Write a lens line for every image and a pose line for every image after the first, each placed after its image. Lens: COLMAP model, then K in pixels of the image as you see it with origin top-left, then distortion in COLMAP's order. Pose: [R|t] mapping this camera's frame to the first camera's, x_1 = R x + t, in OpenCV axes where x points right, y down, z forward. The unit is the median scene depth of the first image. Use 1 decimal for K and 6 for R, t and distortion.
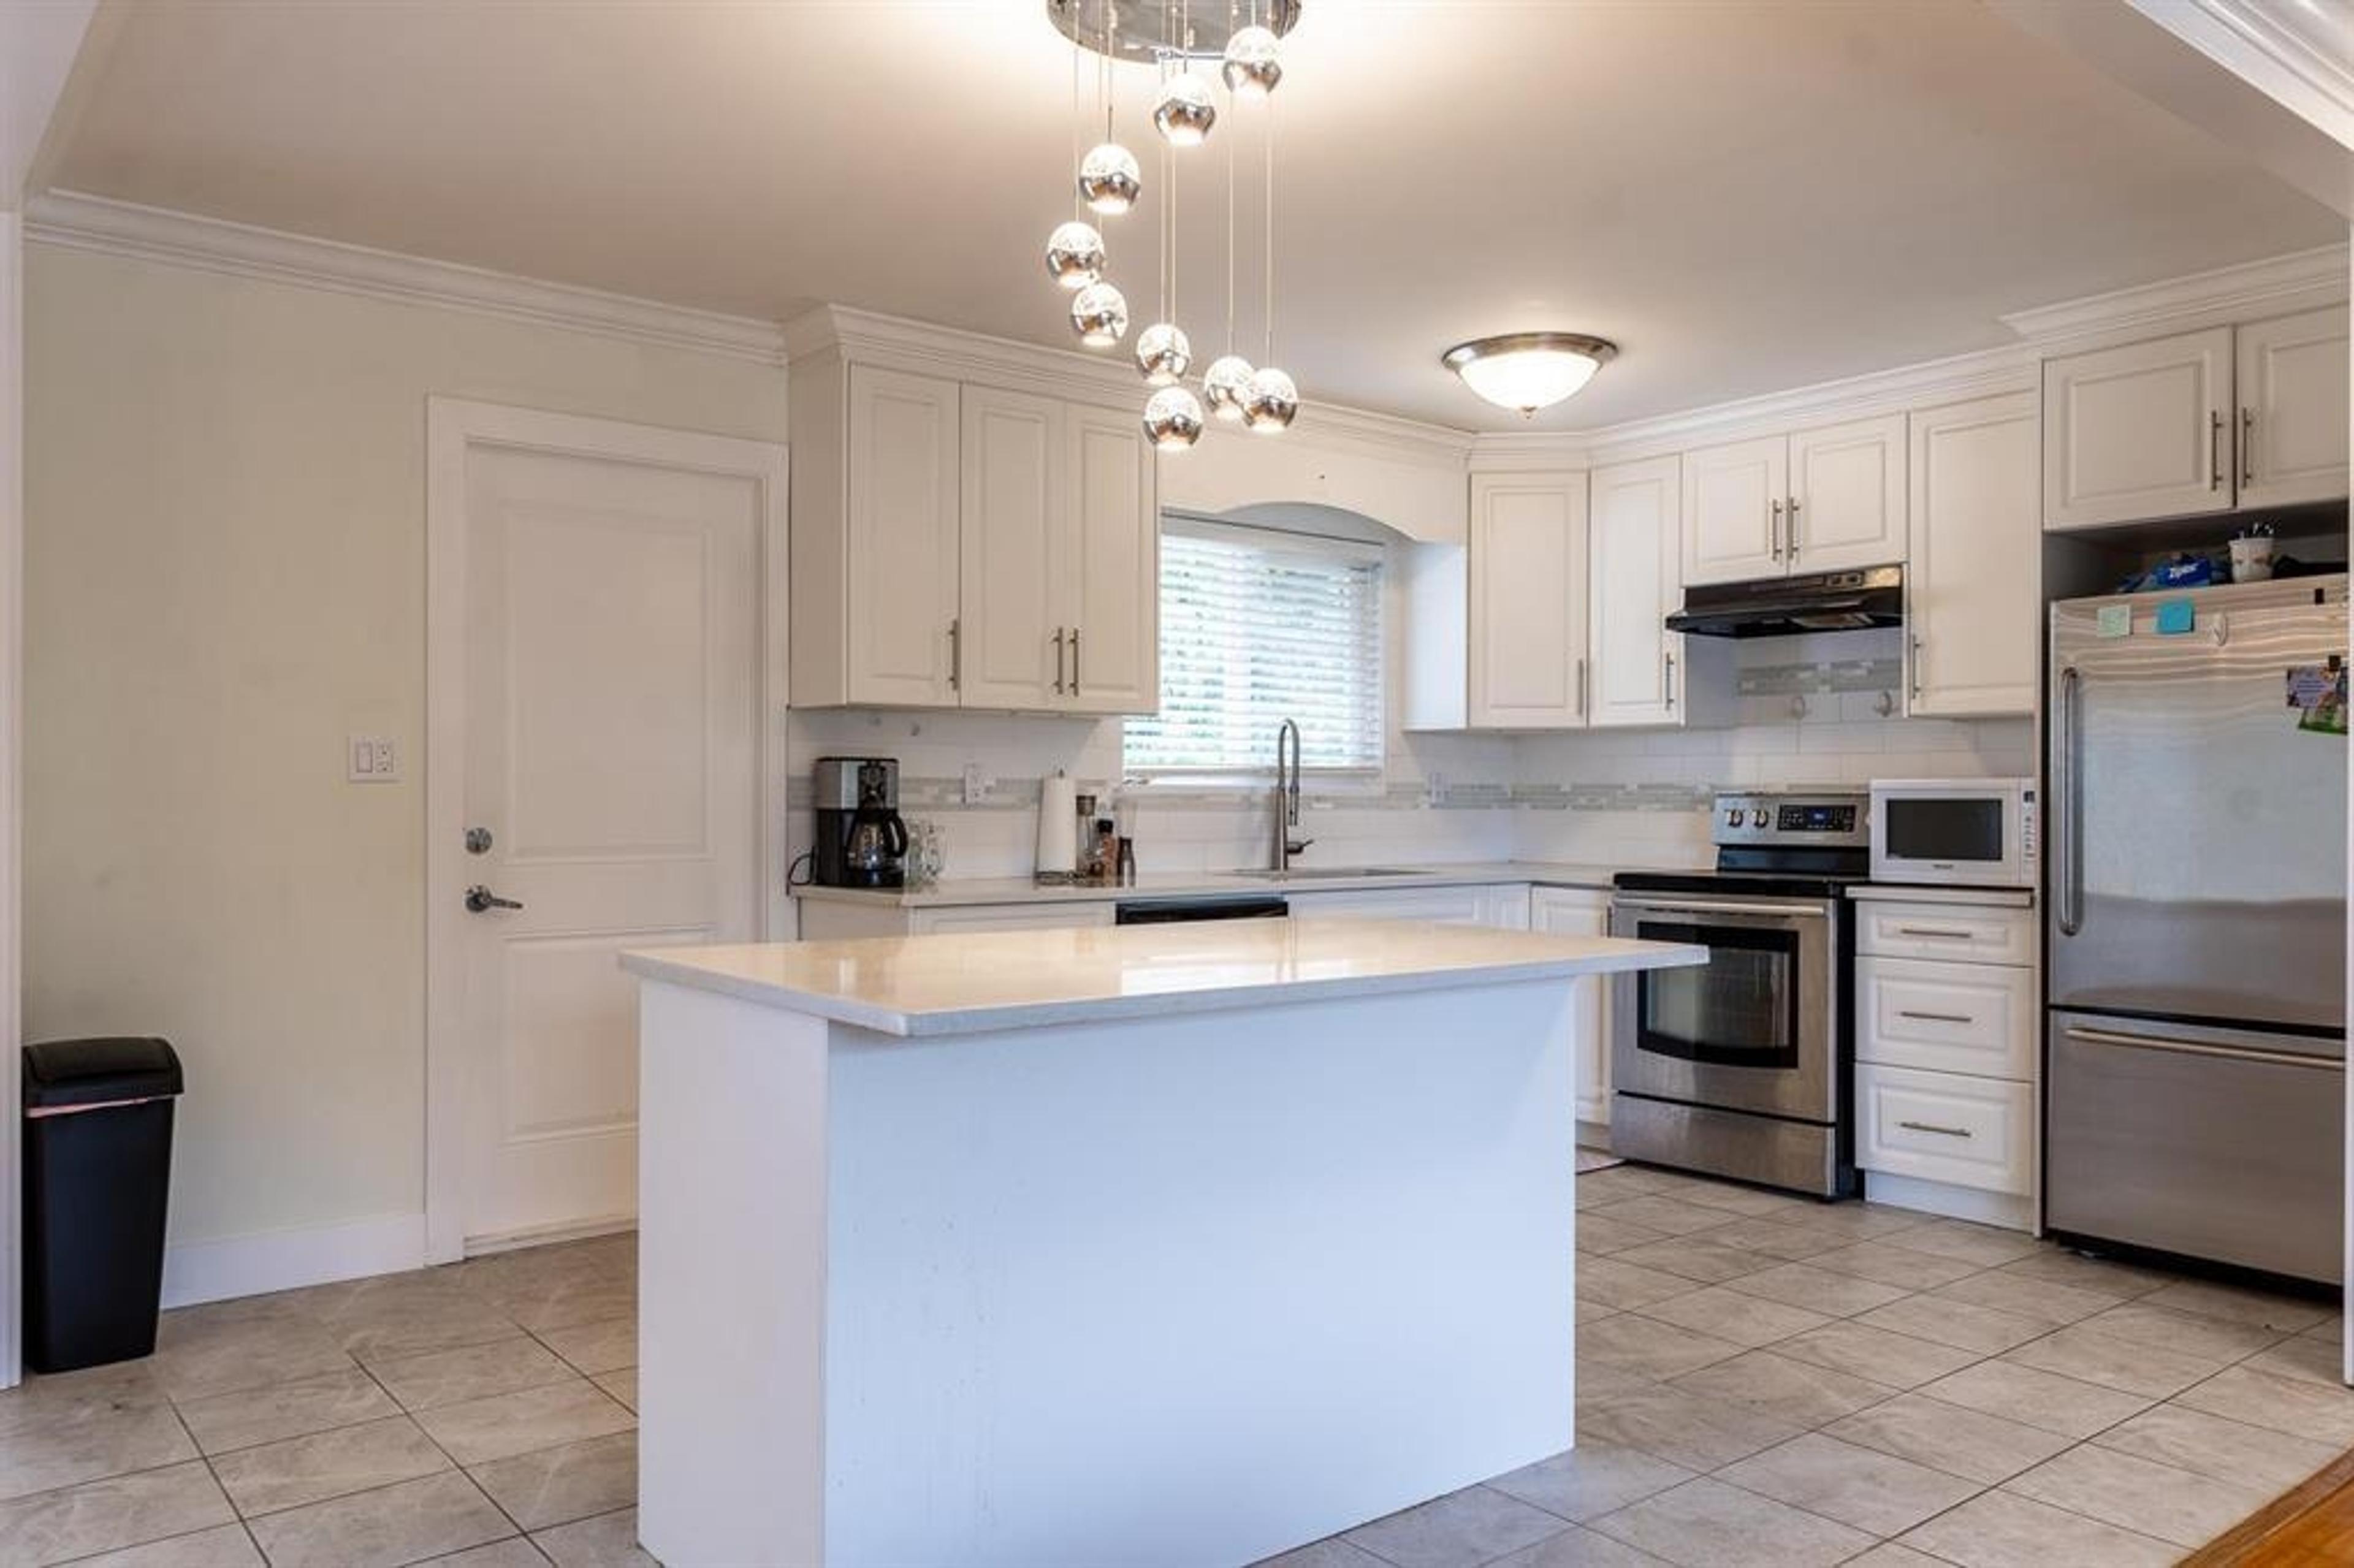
lens RADIAL K [[1709.8, 0, 1173.1], [0, 1709.8, 819.6], [0, 0, 1]] dist [0.006520, 0.003133]
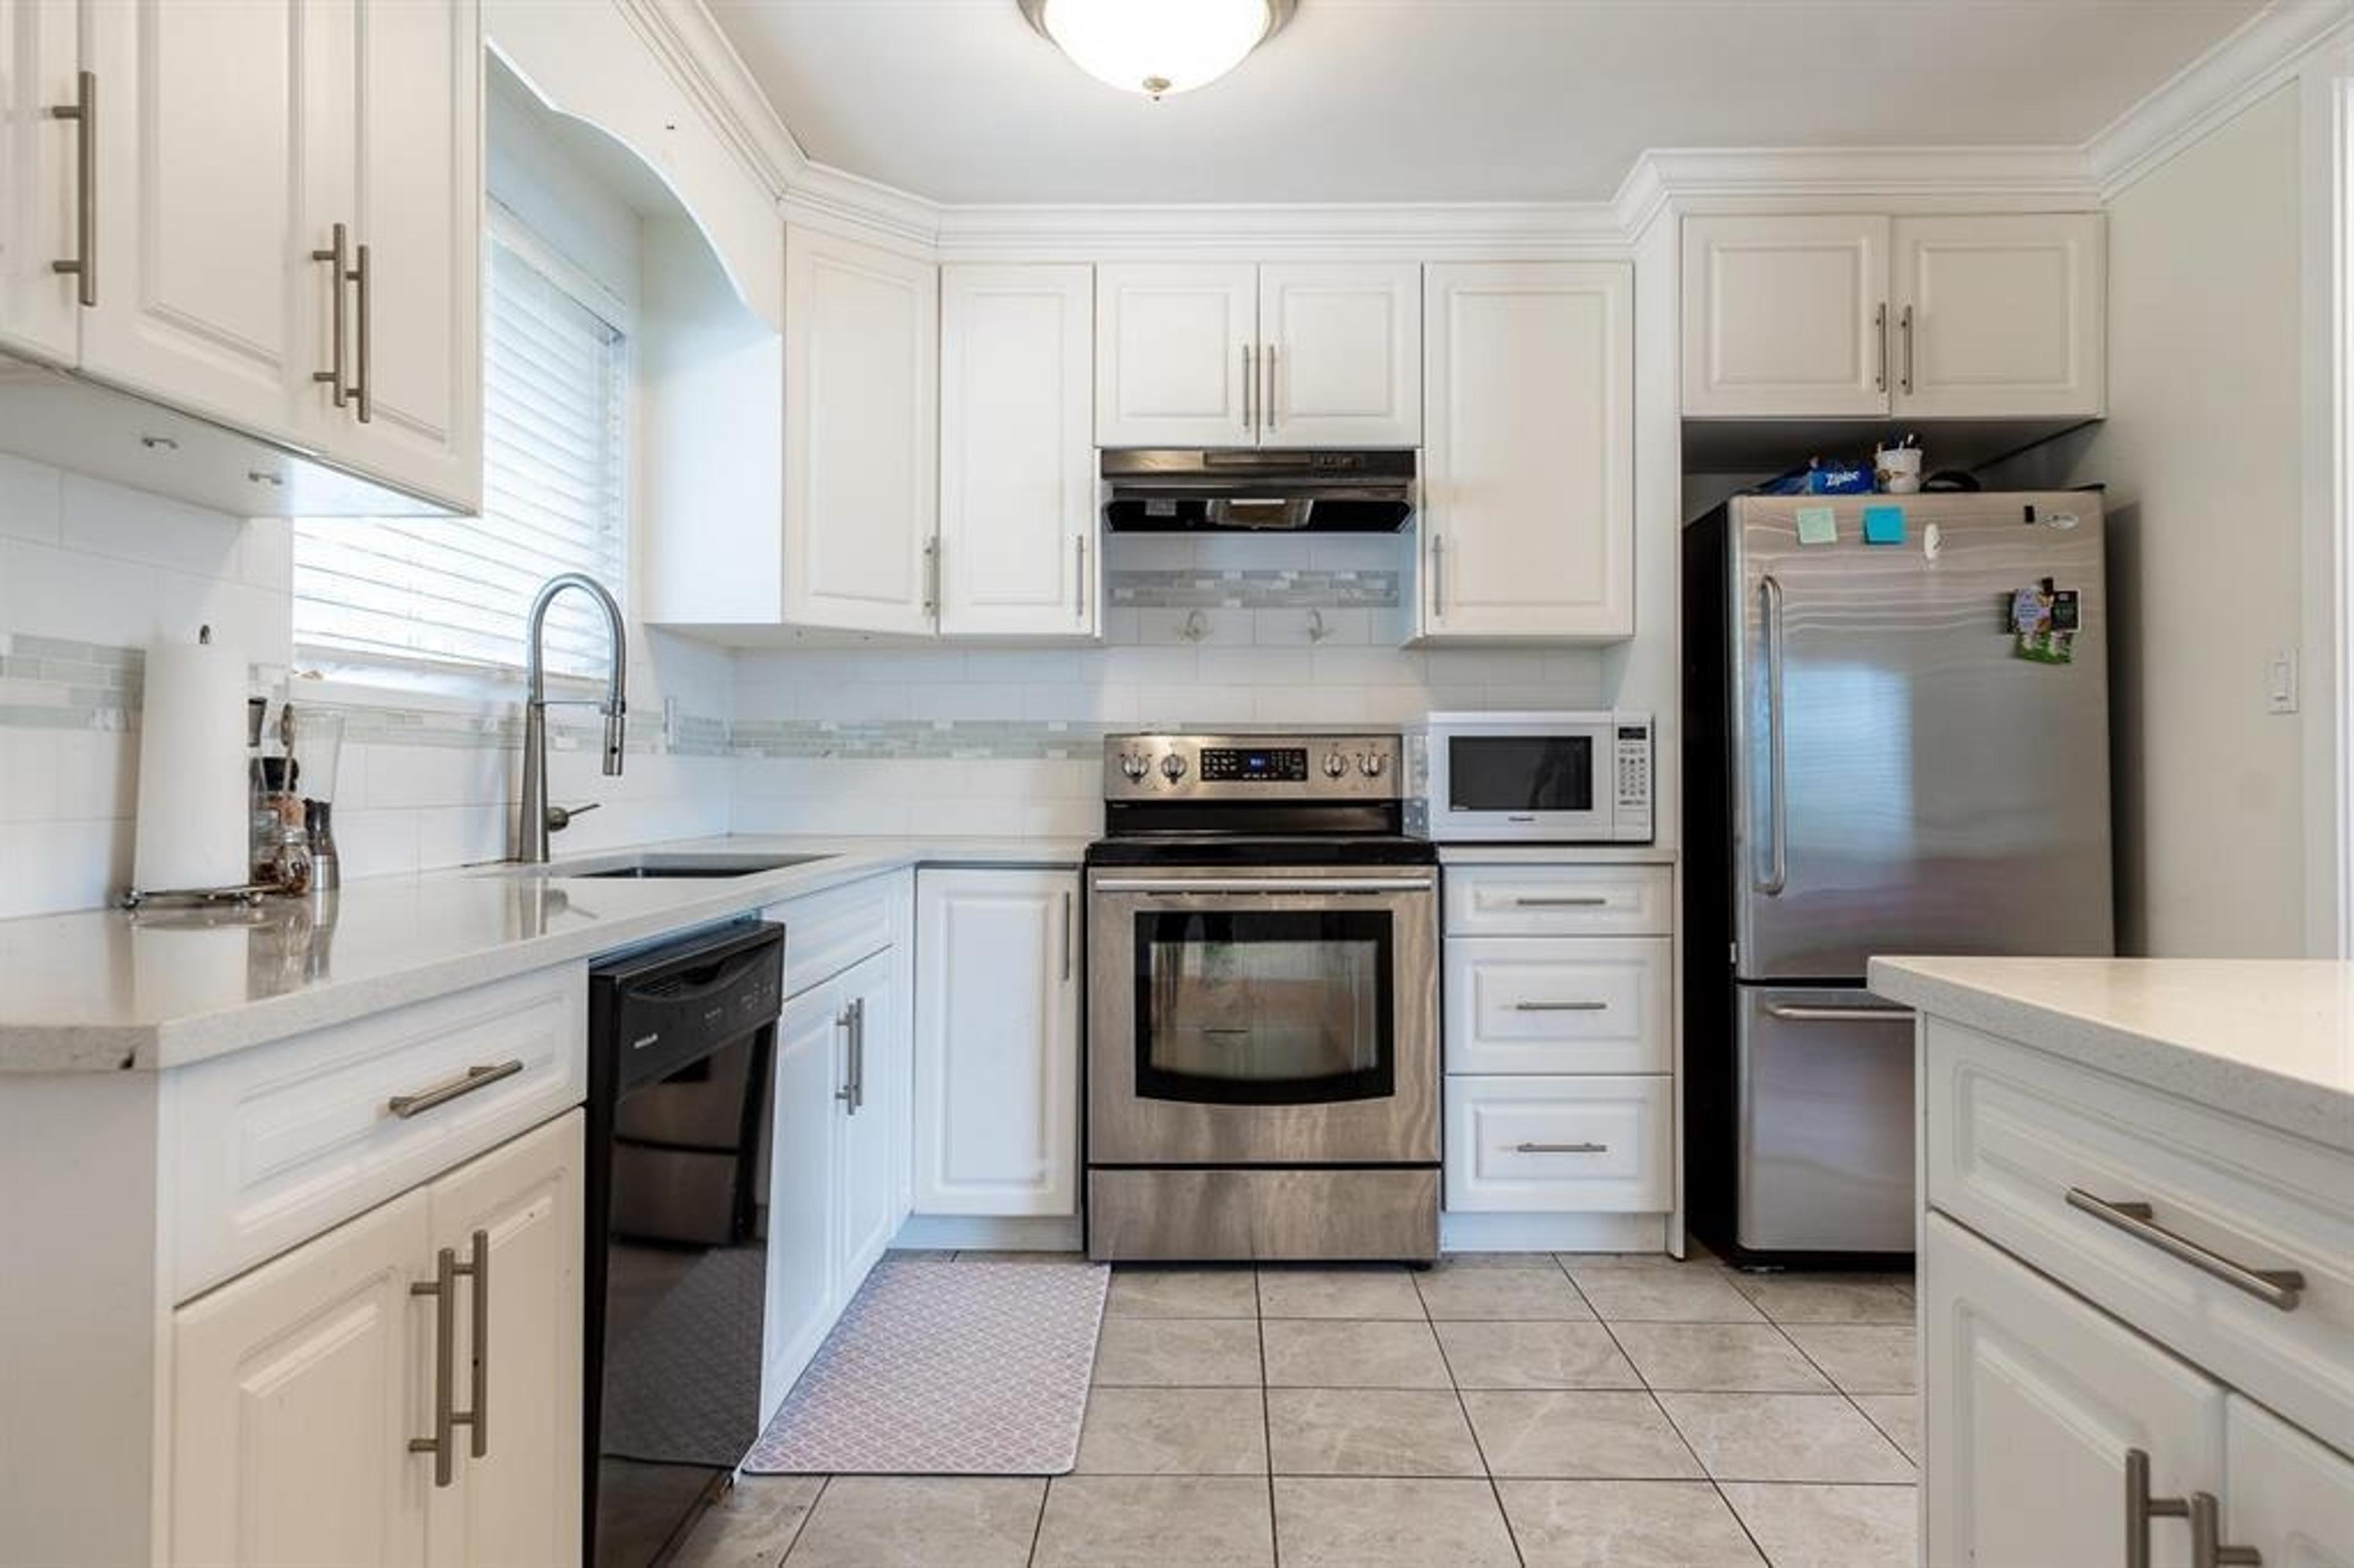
lens RADIAL K [[1513.4, 0, 1181.1], [0, 1513.4, 769.4], [0, 0, 1]] dist [0.005985, 0.000208]
pose [[0.635284, 0.002999, 0.772273, -0.189616], [0.010061, 0.999875, -0.012160, 0.009911], [-0.772213, 0.015495, 0.635175, 0.610675]]
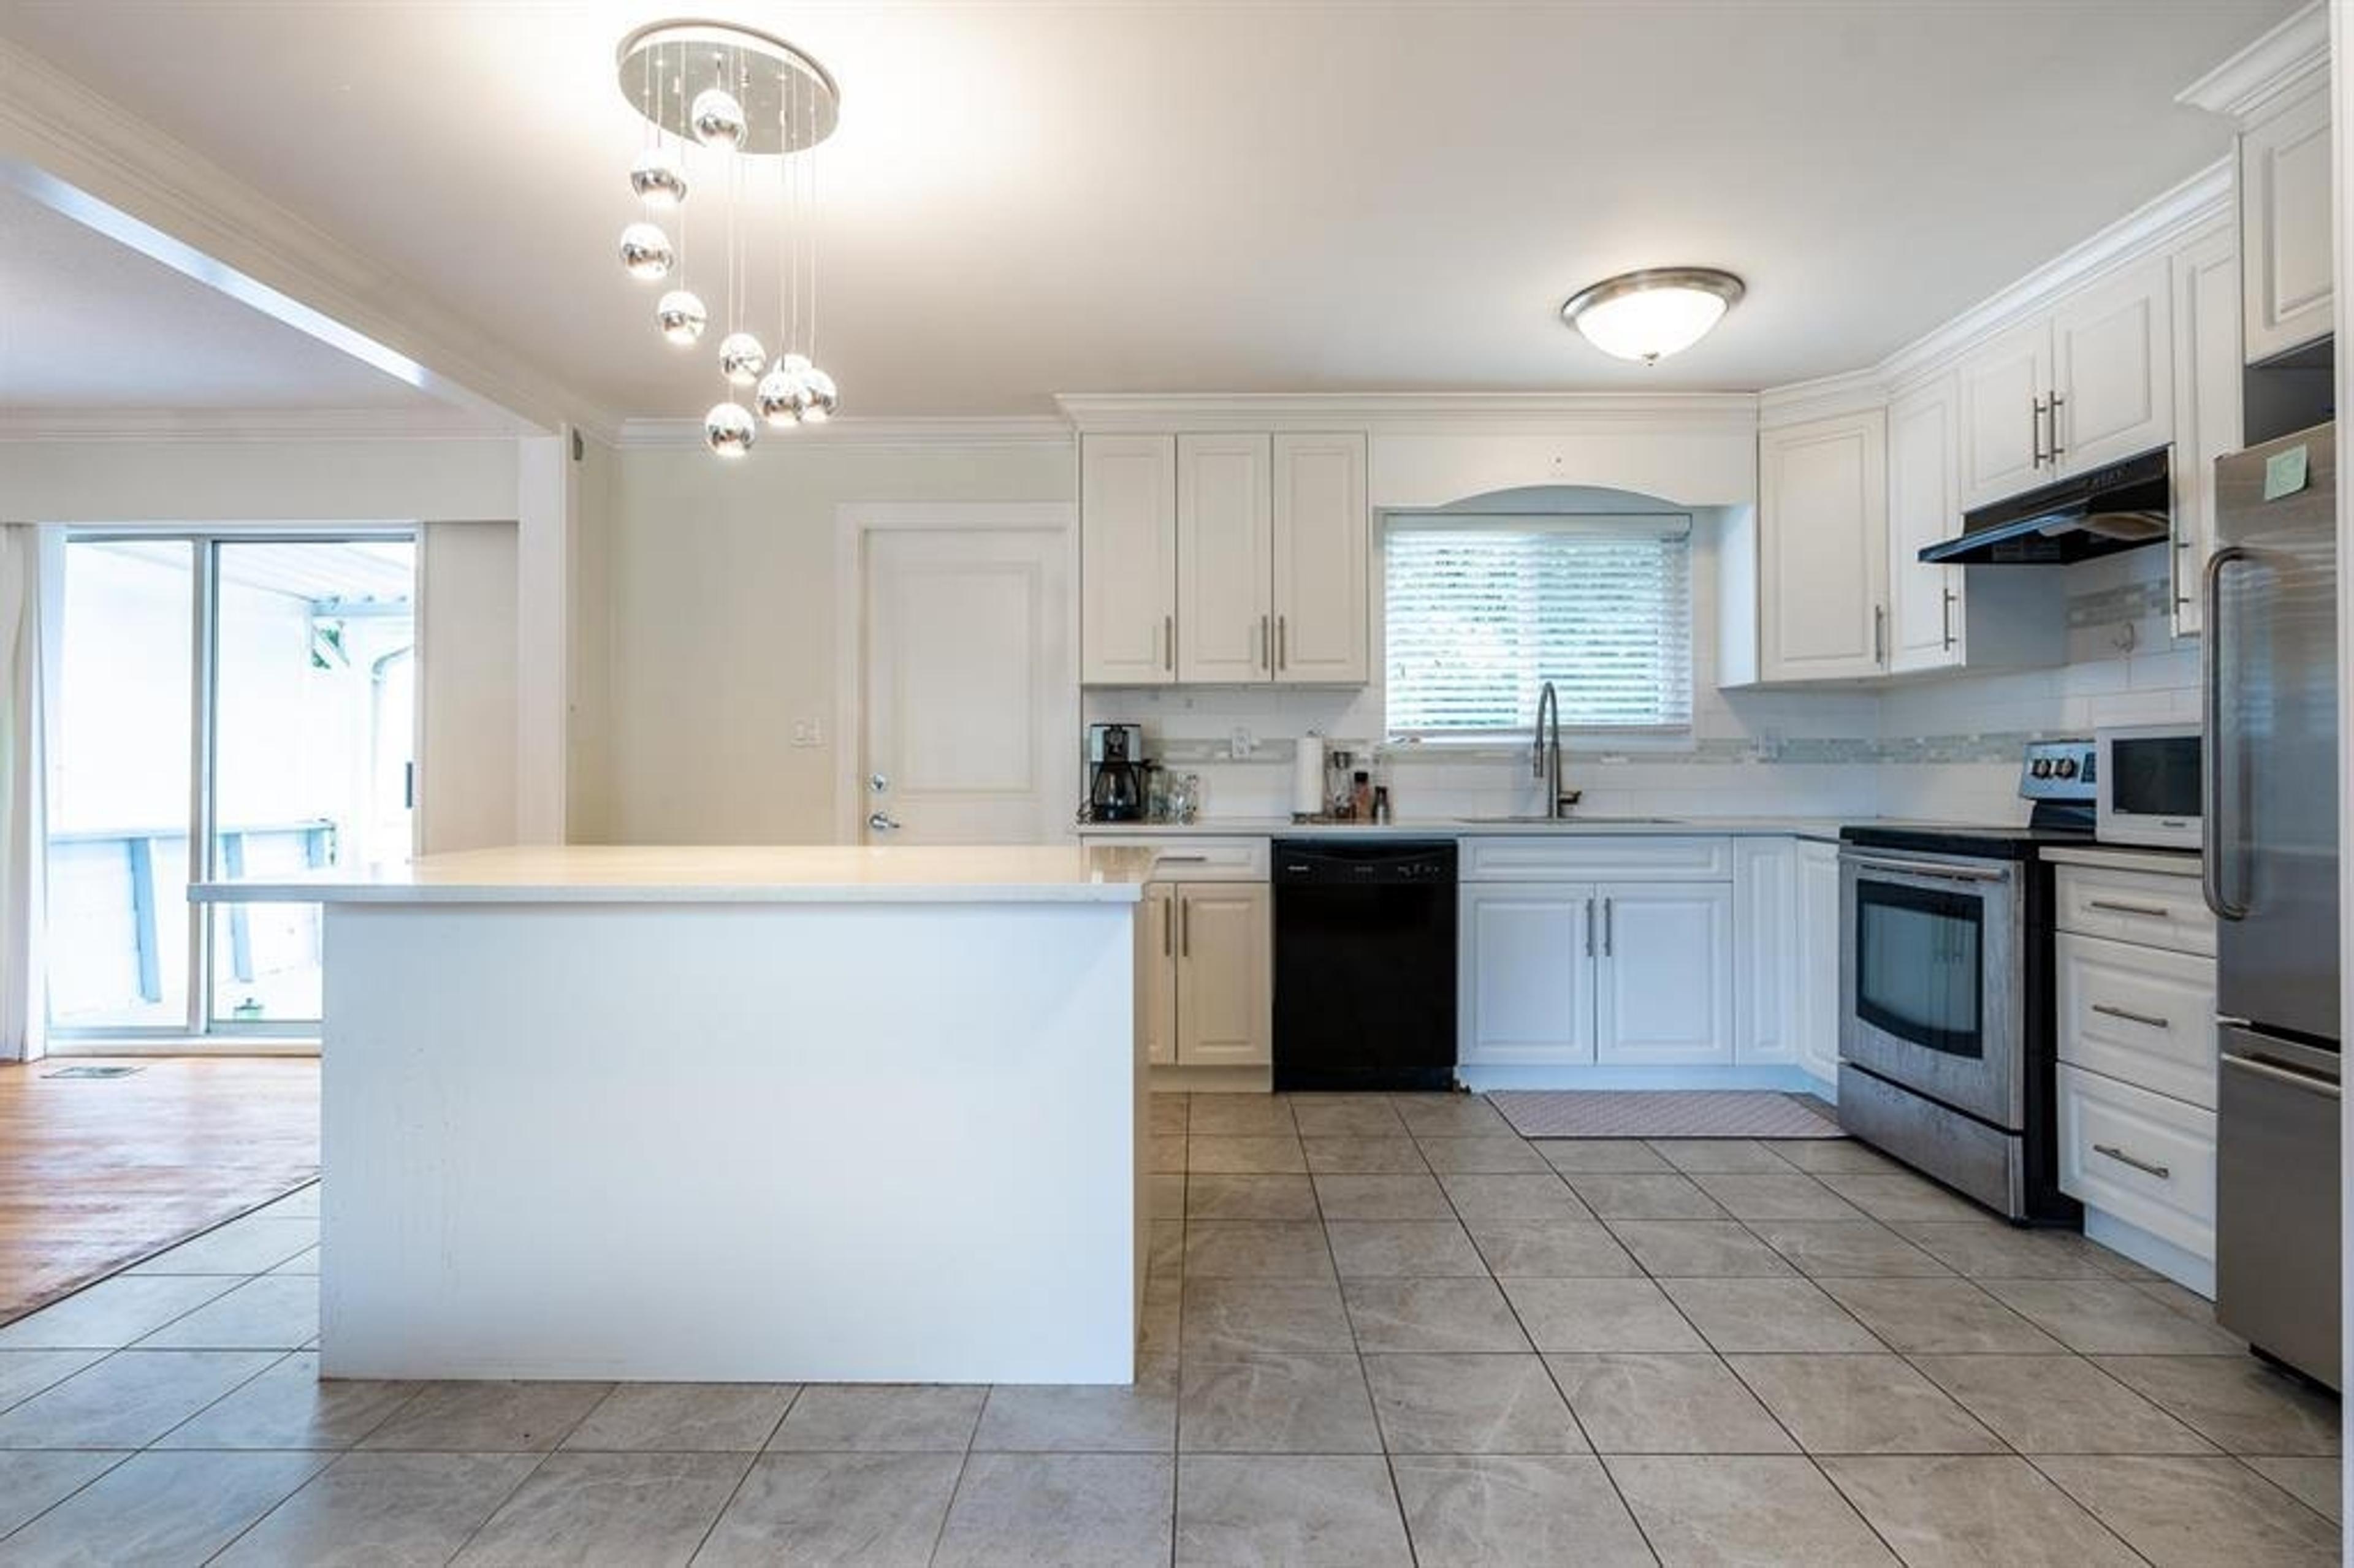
lens RADIAL K [[1184.6, 0, 1193.7], [0, 1184.6, 768.5], [0, 0, 1]] dist [0.003607, 0.000061]
pose [[0.780324, -0.005705, -0.625350, 0.401897], [-0.004510, 0.999881, -0.014750, 0.010896], [0.625359, 0.014330, 0.780205, 0.276566]]
